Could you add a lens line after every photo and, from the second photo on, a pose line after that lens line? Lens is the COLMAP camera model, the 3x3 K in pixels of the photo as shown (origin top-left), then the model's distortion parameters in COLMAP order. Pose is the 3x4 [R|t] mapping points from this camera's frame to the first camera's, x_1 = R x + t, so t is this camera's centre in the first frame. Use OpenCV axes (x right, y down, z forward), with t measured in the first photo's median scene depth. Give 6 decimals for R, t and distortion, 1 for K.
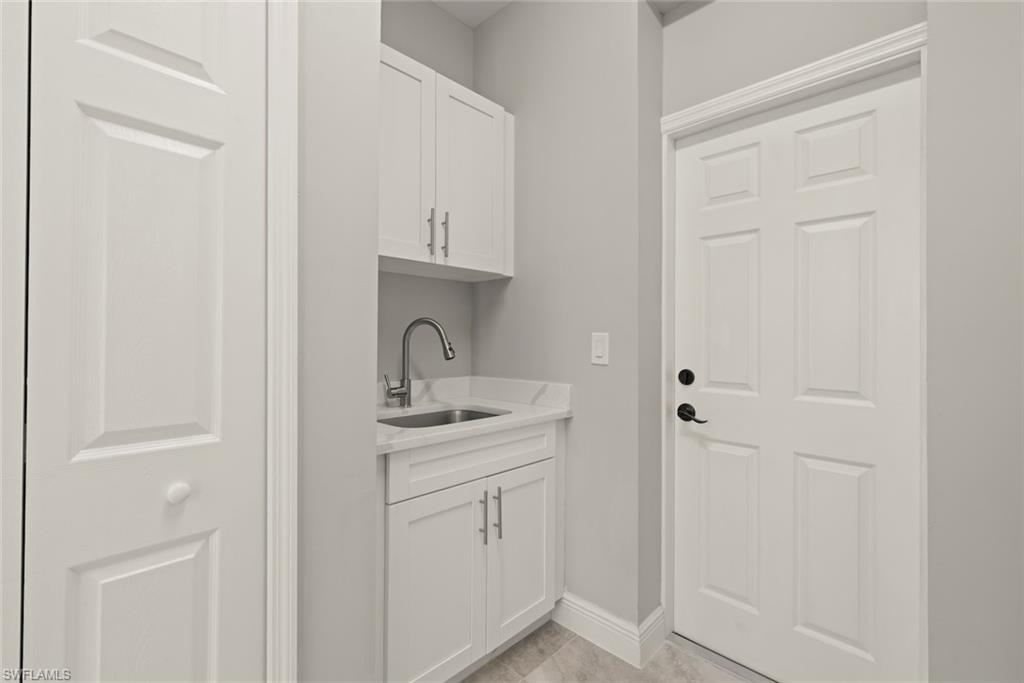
lens RADIAL K [[446.3, 0, 511.5], [0, 446.3, 336.4], [0, 0, 1]] dist [0.008764, -0.000208]
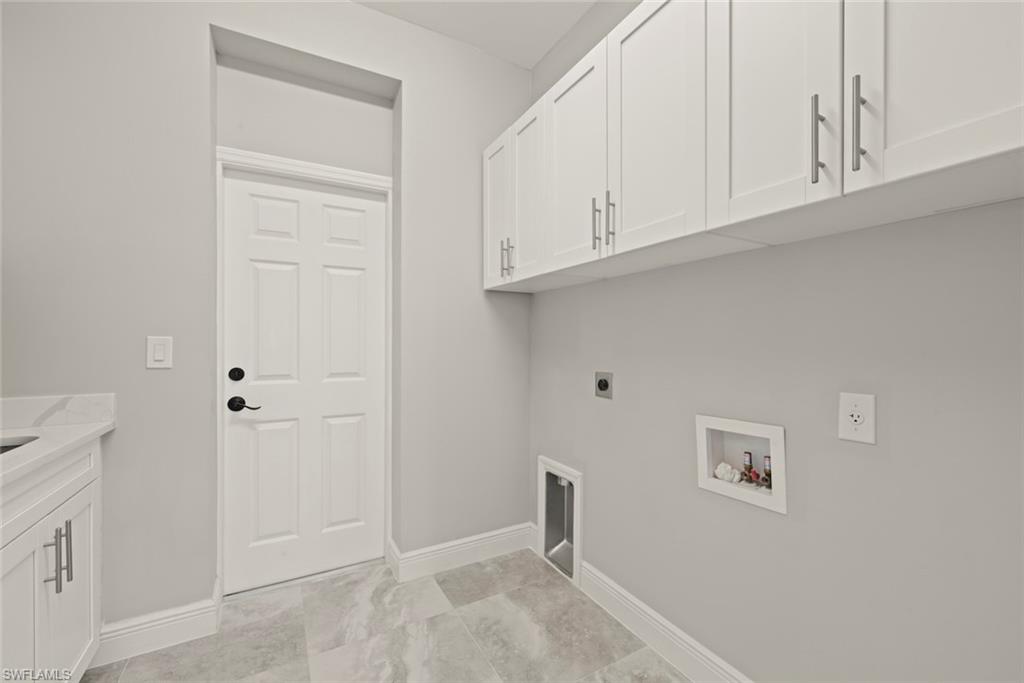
lens RADIAL K [[424.3, 0, 511.8], [0, 424.3, 342.2], [0, 0, 1]] dist [-0.000274, -0.000053]
pose [[0.282654, -0.007895, 0.959189, -0.487531], [-0.003546, 0.999951, 0.009276, -0.006834], [-0.959215, -0.006023, 0.282612, -0.015170]]
